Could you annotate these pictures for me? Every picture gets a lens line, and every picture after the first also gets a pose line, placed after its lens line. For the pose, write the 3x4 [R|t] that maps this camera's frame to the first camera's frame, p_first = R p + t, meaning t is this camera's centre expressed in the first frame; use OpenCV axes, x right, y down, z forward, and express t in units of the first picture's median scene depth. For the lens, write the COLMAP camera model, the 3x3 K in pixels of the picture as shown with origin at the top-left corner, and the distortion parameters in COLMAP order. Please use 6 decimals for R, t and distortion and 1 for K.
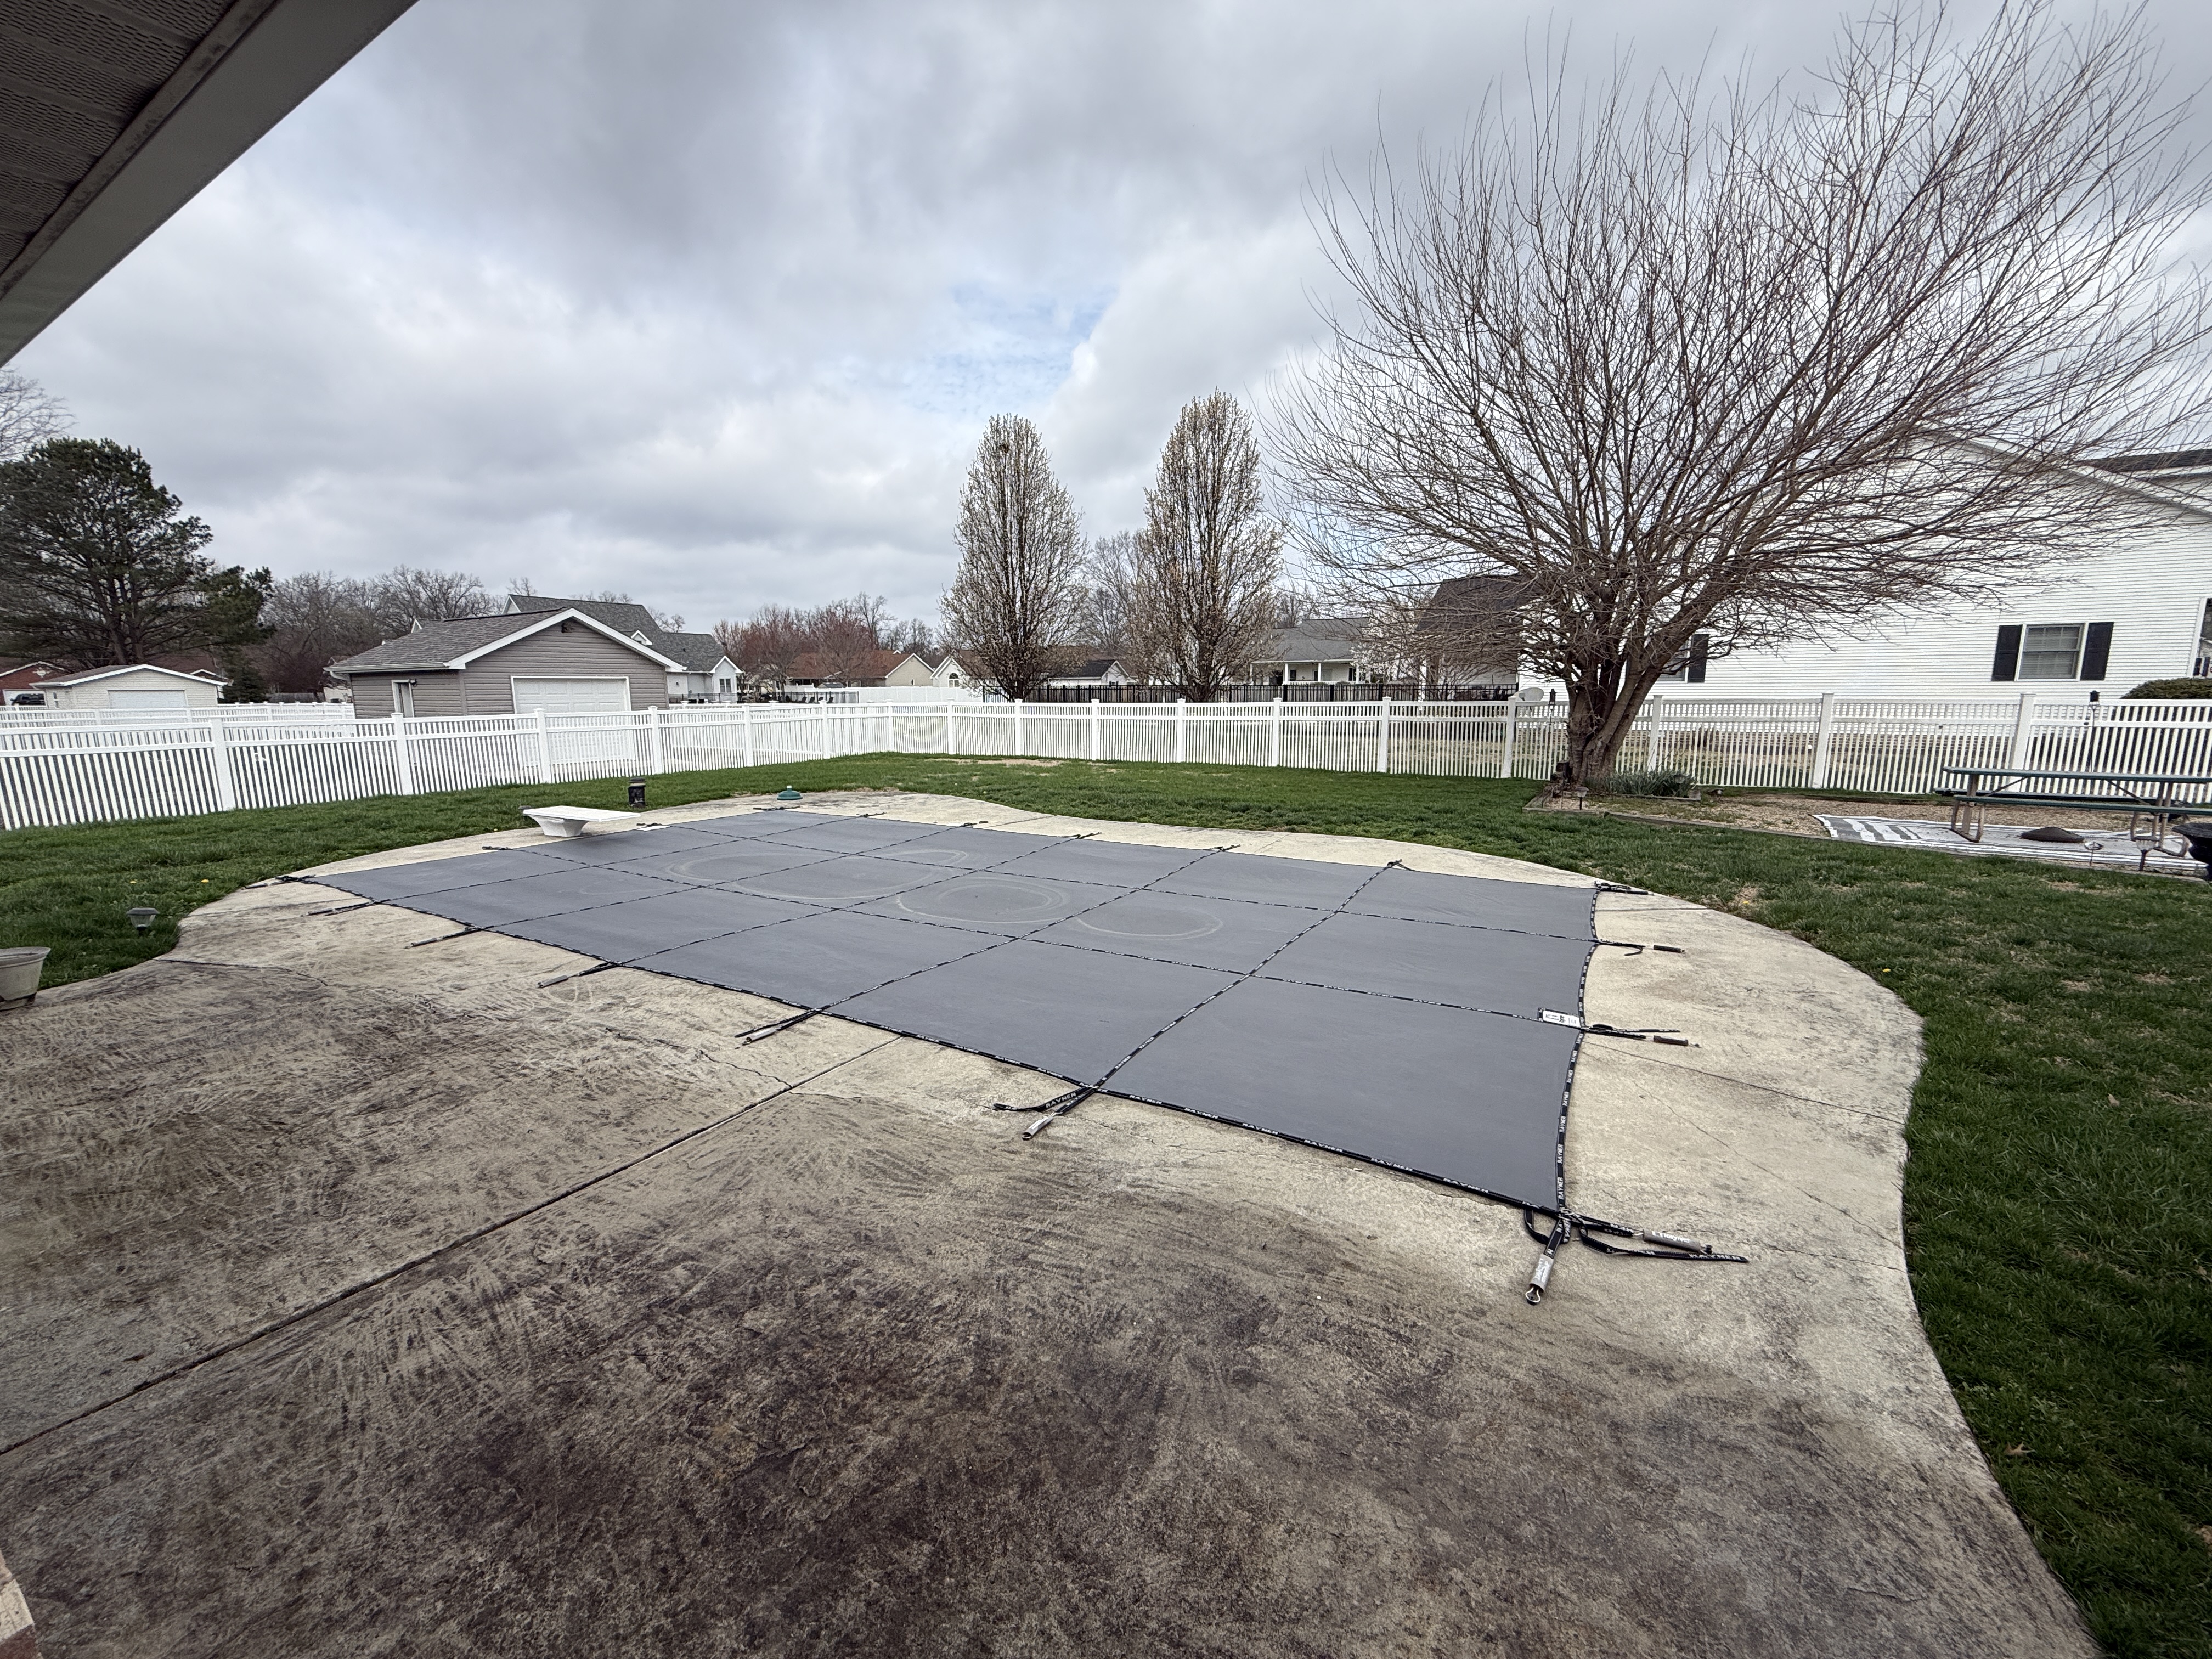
lens RADIAL K [[872.8, 0, 1110.1], [0, 872.8, 830.5], [0, 0, 1]] dist [-0.001166, -0.000190]
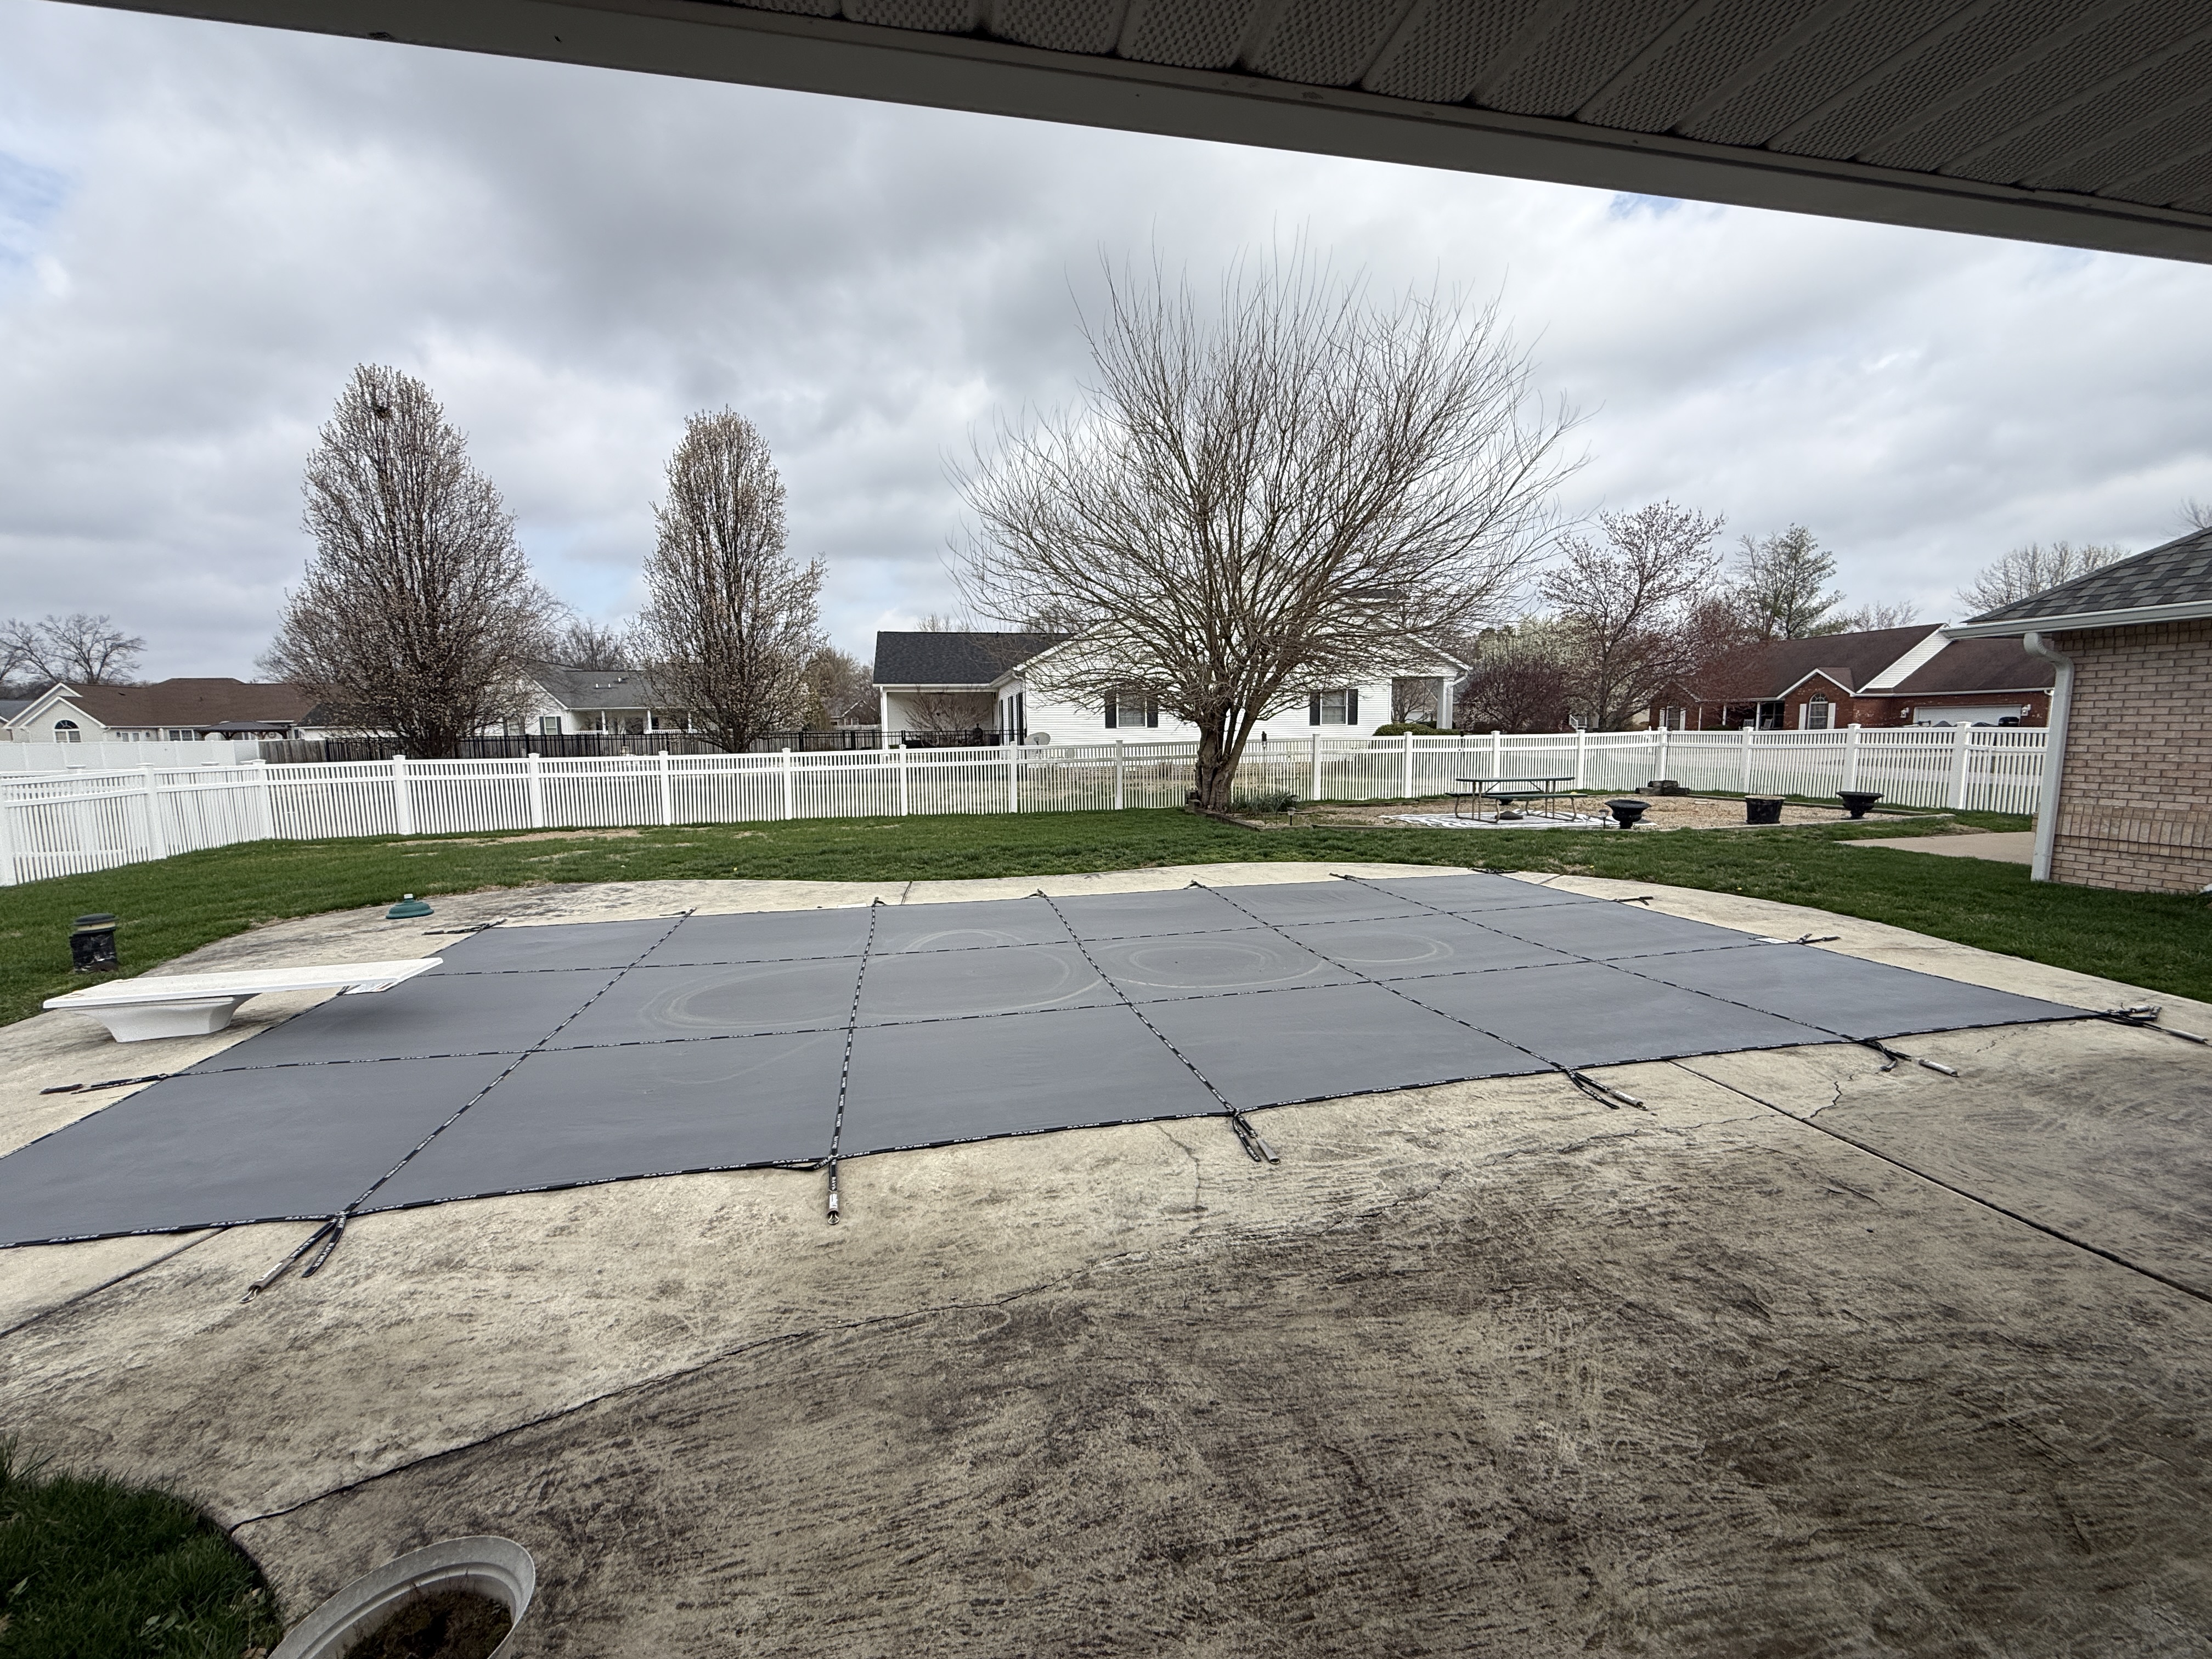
lens RADIAL K [[848.9, 0, 1103.1], [0, 848.9, 870.9], [0, 0, 1]] dist [-0.001899, 0.000112]
pose [[0.740554, -0.116904, 0.661750, -1.391121], [0.119488, 0.991967, 0.041523, -0.116503], [-0.661288, 0.048321, 0.748574, 0.669301]]
